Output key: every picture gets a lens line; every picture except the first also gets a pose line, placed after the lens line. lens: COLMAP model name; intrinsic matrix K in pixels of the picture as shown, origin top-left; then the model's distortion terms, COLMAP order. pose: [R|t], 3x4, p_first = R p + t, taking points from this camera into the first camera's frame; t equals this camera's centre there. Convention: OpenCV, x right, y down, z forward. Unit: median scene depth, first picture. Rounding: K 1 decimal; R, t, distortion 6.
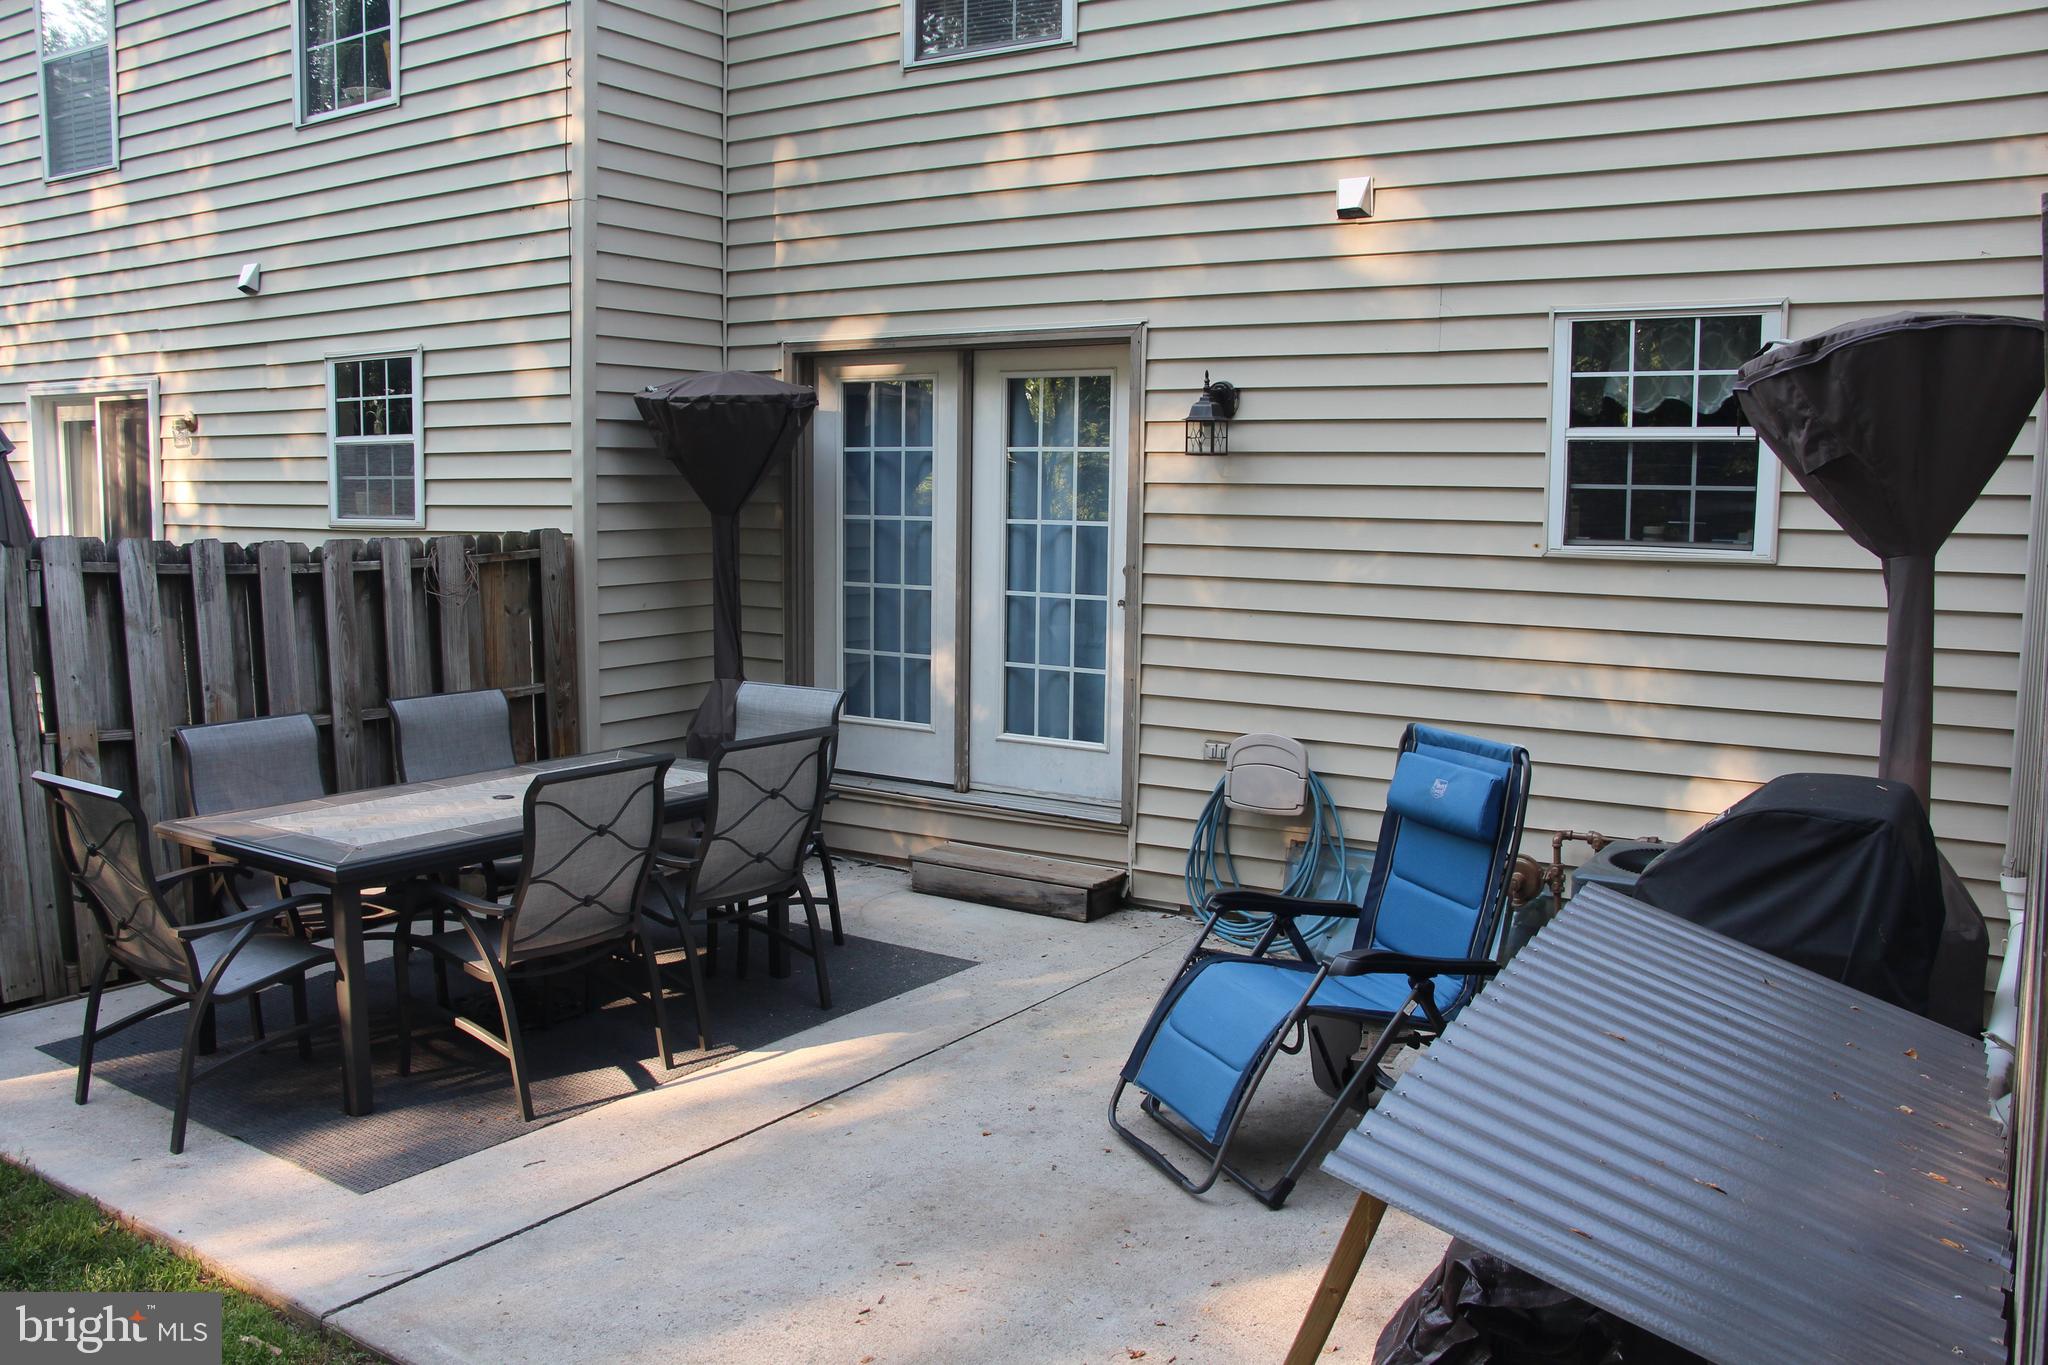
lens RADIAL K [[1689.2, 0, 1024.0], [0, 1689.2, 682.5], [0, 0, 1]] dist [-0.140765, 0.009621]
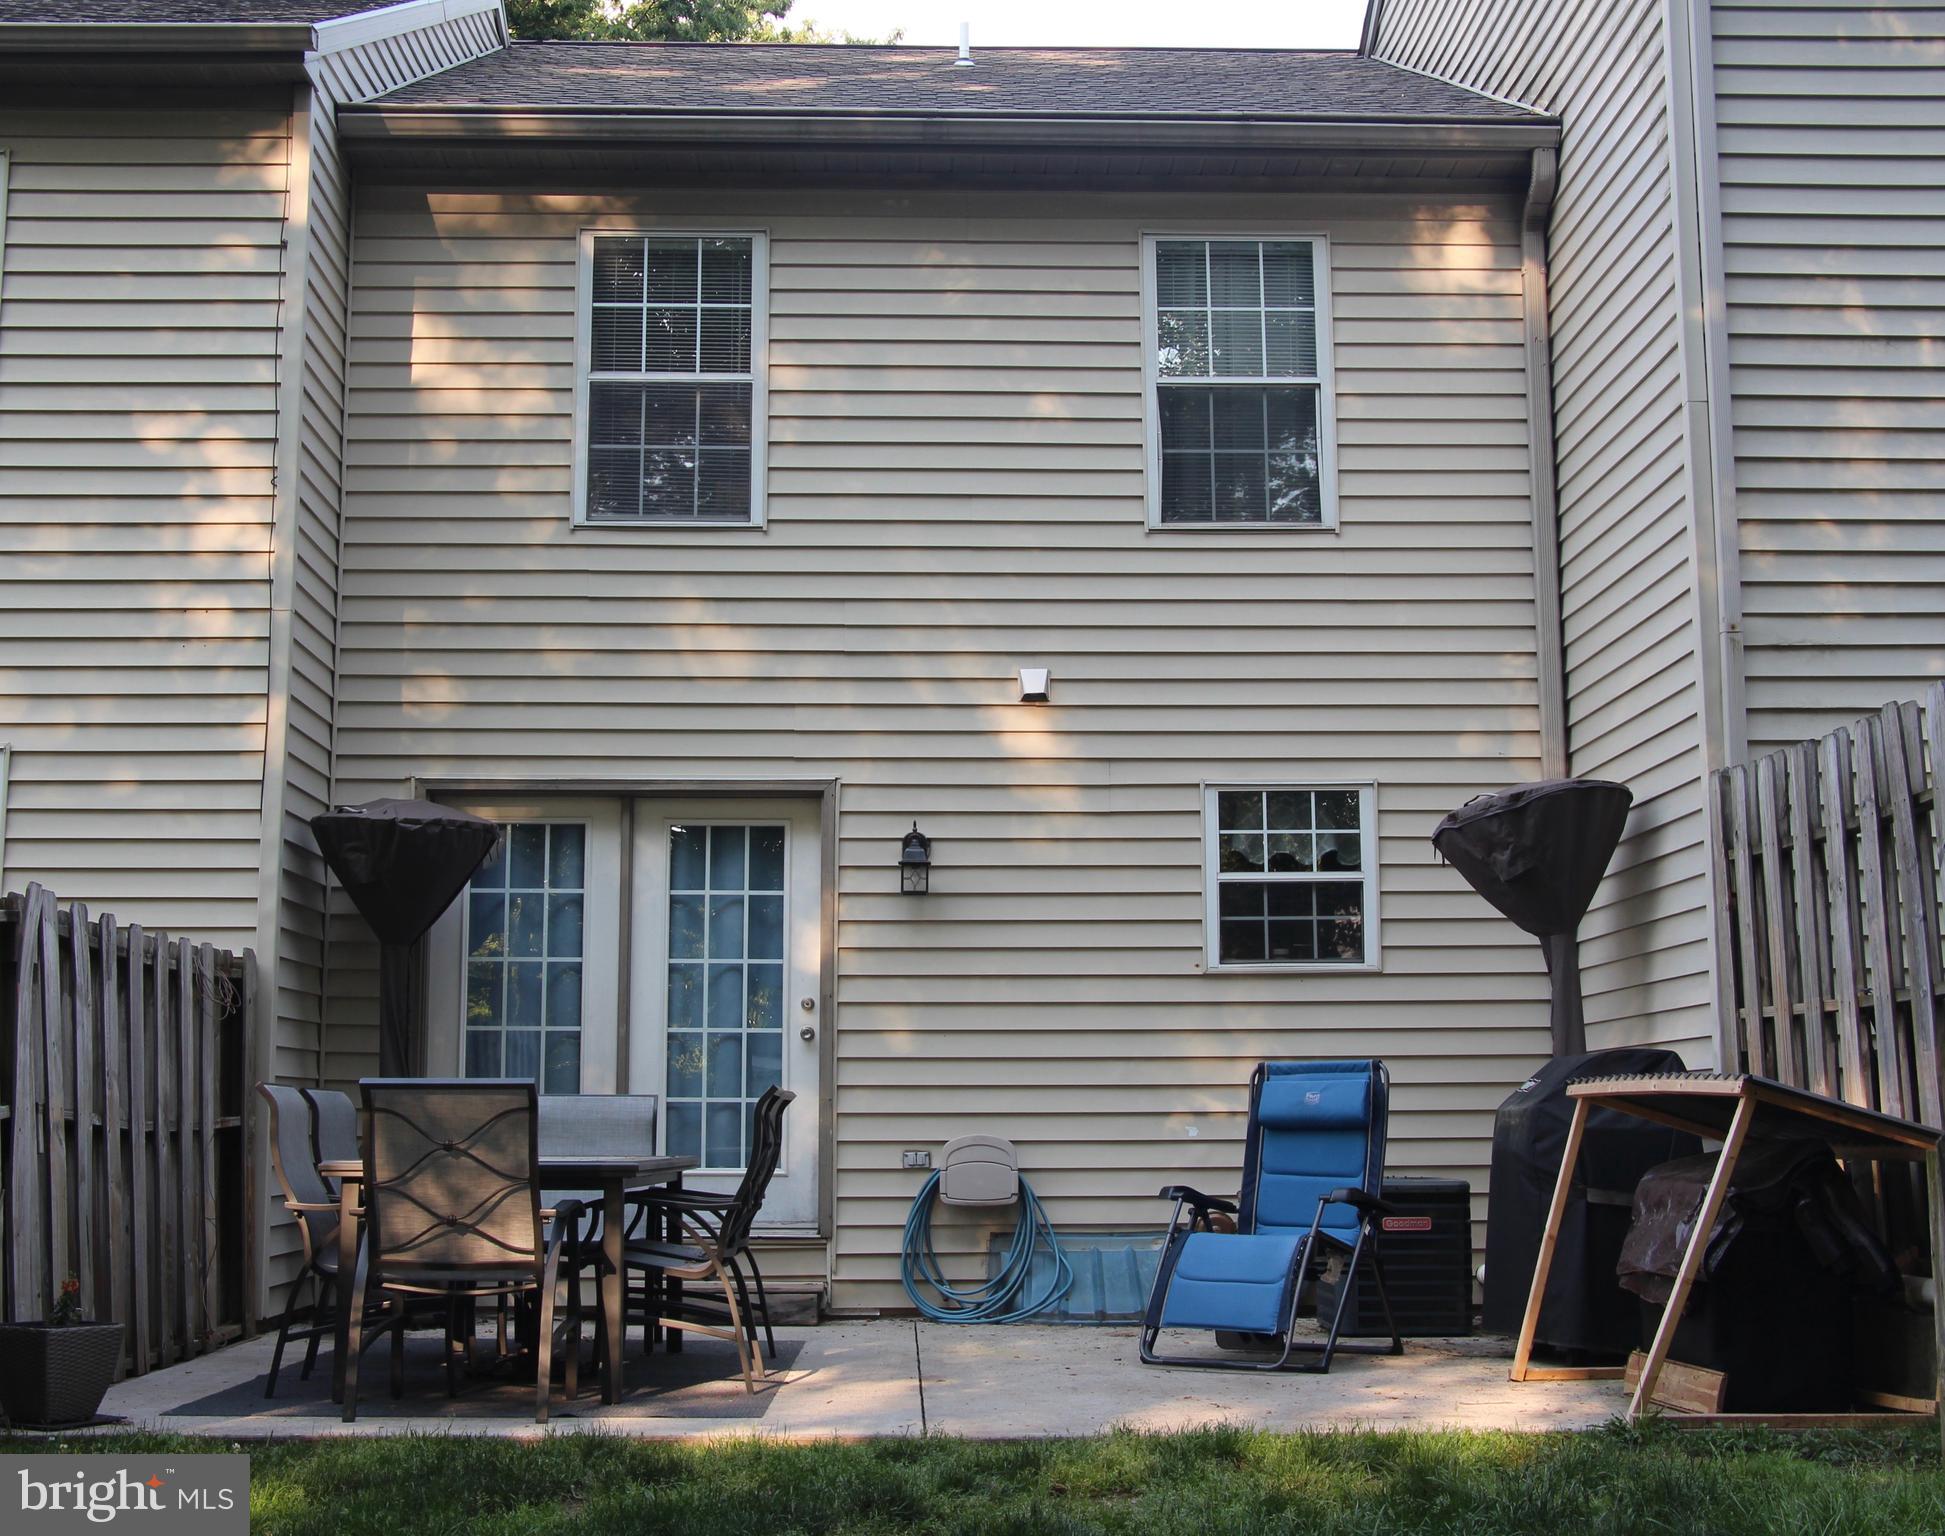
lens RADIAL K [[2425.3, 0, 972.5], [0, 2425.3, 768.0], [0, 0, 1]] dist [-0.117095, -0.018906]
pose [[0.817406, 0.074481, 0.571227, -0.822018], [0.076343, 0.968854, -0.235570, 0.177172], [-0.570982, 0.236165, 0.786261, -0.350021]]
